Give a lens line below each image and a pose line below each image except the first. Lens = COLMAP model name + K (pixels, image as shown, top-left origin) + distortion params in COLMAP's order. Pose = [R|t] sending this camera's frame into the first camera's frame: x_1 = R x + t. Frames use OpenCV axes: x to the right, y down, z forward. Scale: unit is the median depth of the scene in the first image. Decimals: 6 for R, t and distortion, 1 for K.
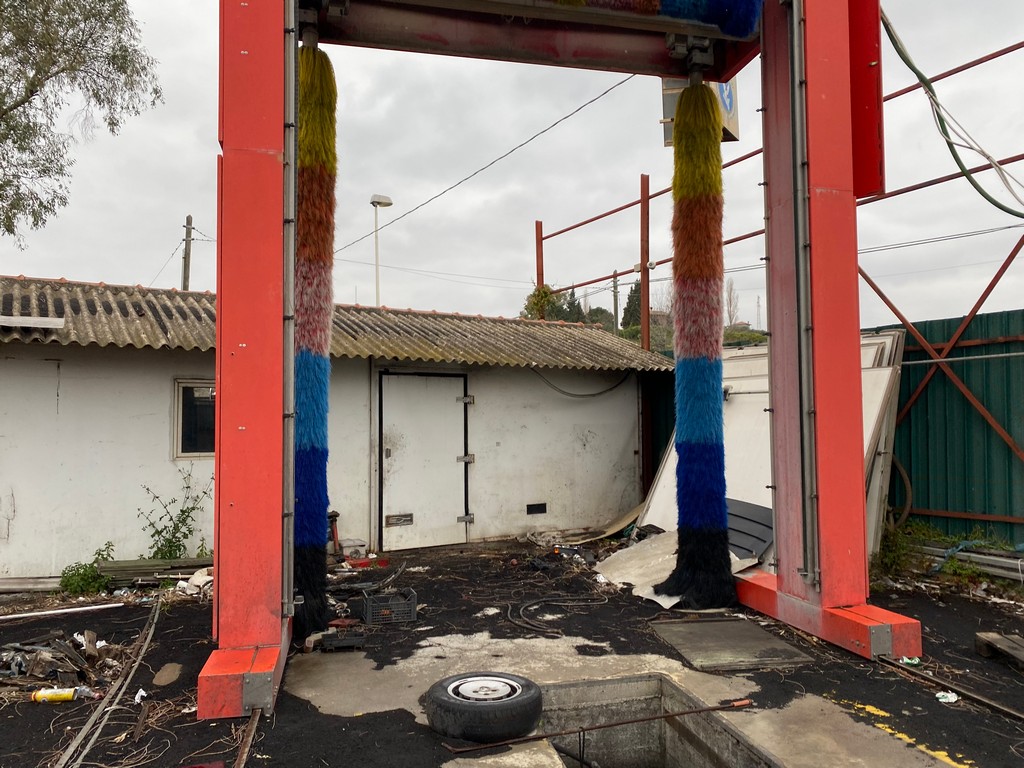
lens RADIAL K [[789.2, 0, 512.0], [0, 789.2, 384.0], [0, 0, 1]] dist [0.022889, 0.000755]
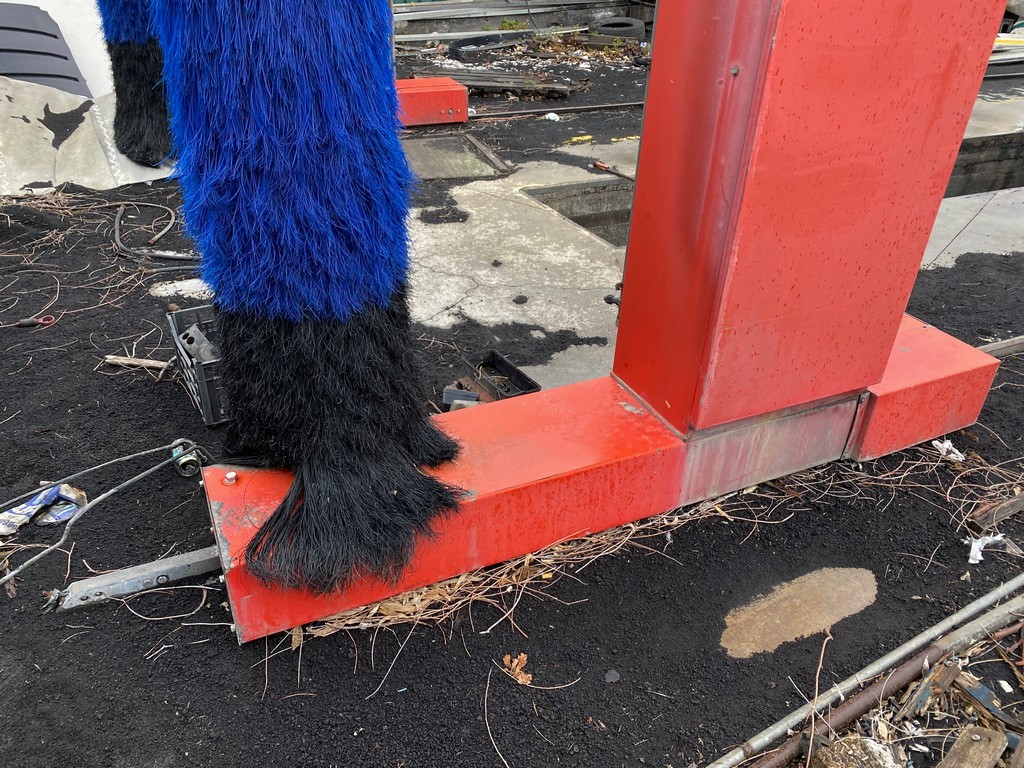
lens RADIAL K [[789.2, 0, 512.0], [0, 789.2, 384.0], [0, 0, 1]] dist [0.022889, 0.000755]
pose [[-0.203500, -0.516926, 0.831490, -0.611844], [-0.080383, 0.855215, 0.512002, 0.088334], [-0.975770, 0.037354, -0.215589, 1.112232]]
